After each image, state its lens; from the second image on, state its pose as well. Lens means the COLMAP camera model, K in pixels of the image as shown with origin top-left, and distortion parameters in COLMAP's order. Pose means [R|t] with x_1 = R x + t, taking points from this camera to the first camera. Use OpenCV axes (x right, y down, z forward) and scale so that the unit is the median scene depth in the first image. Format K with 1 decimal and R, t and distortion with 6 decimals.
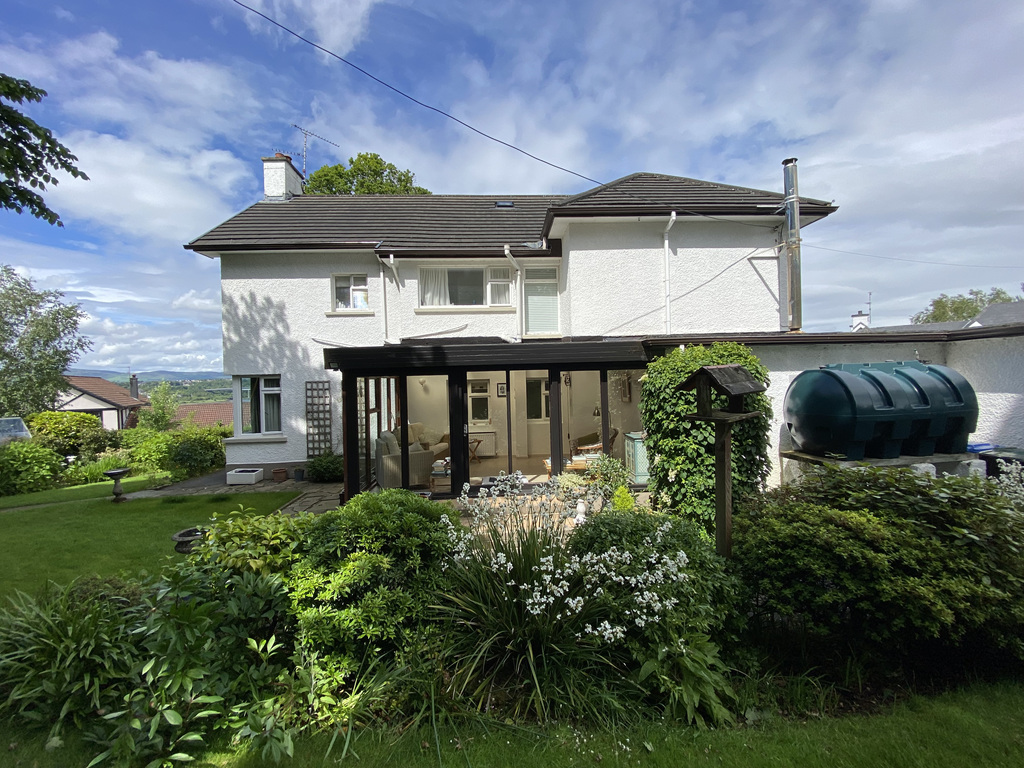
lens RADIAL K [[417.3, 0, 510.1], [0, 417.3, 382.1], [0, 0, 1]] dist [0.019390, -0.020219]
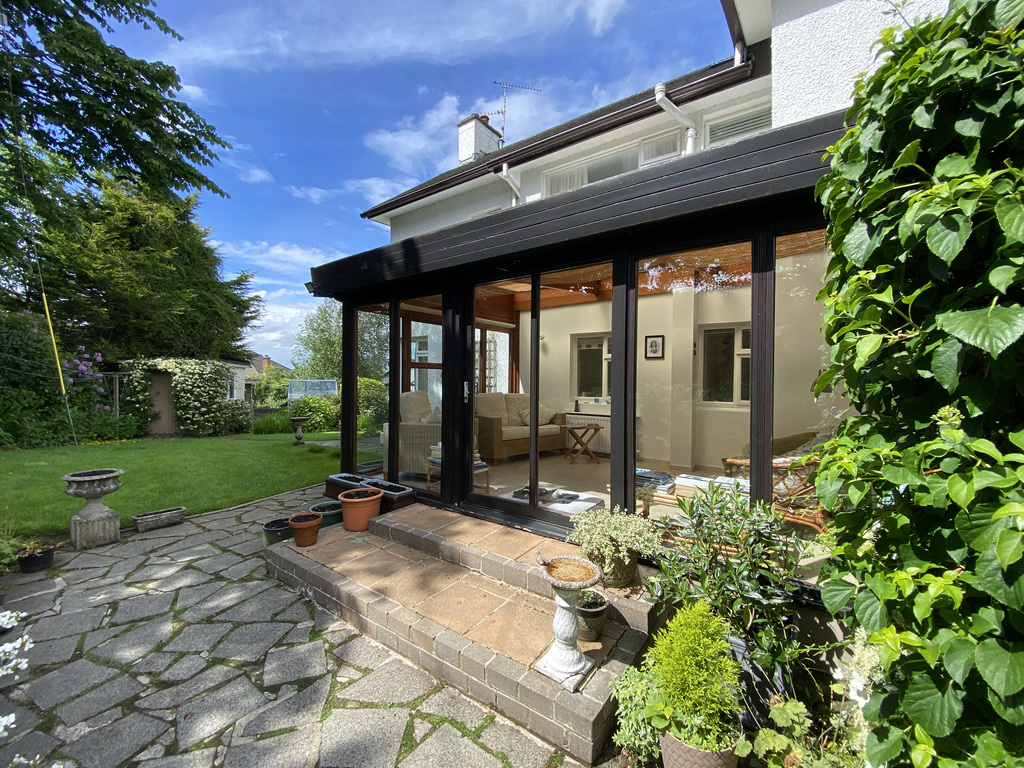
lens RADIAL K [[417.3, 0, 510.1], [0, 417.3, 382.1], [0, 0, 1]] dist [0.019390, -0.020219]
pose [[0.764907, 0.038278, -0.643002, 0.202194], [-0.029847, 0.999267, 0.023982, 0.058812], [0.643448, 0.000848, 0.765489, 0.415640]]
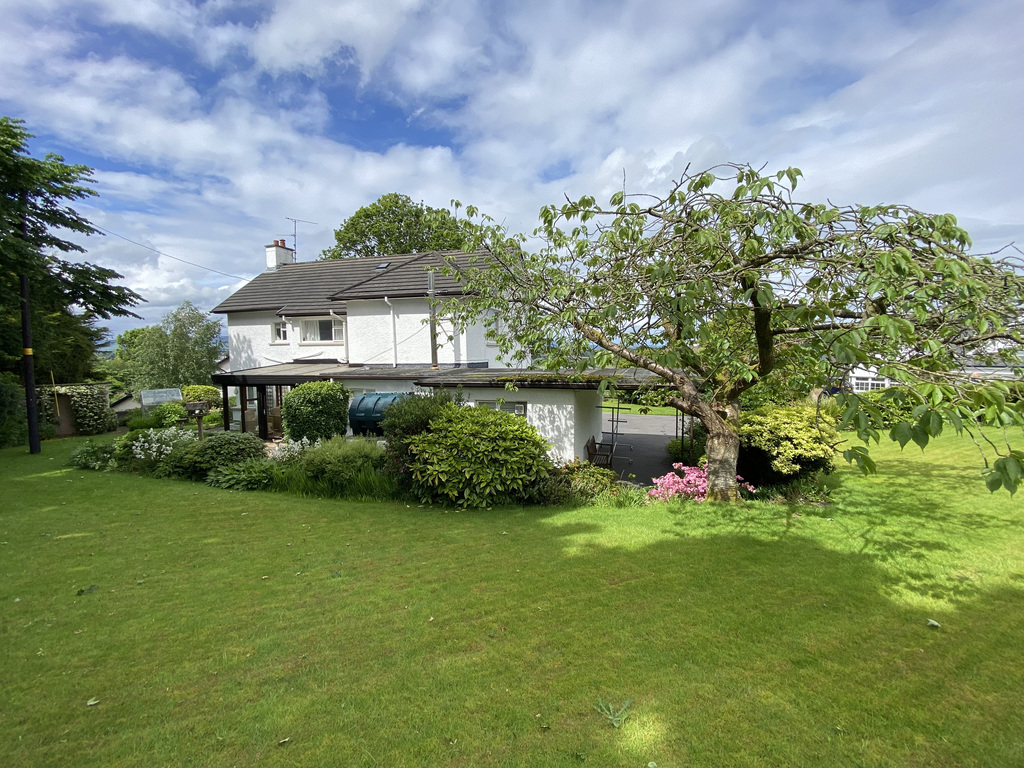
lens RADIAL K [[432.1, 0, 511.0], [0, 432.1, 385.9], [0, 0, 1]] dist [0.024877, -0.023326]
pose [[0.932777, 0.043505, -0.357819, 1.297441], [-0.013475, 0.996204, 0.085995, -0.162013], [0.360202, -0.075393, 0.929823, -0.439734]]
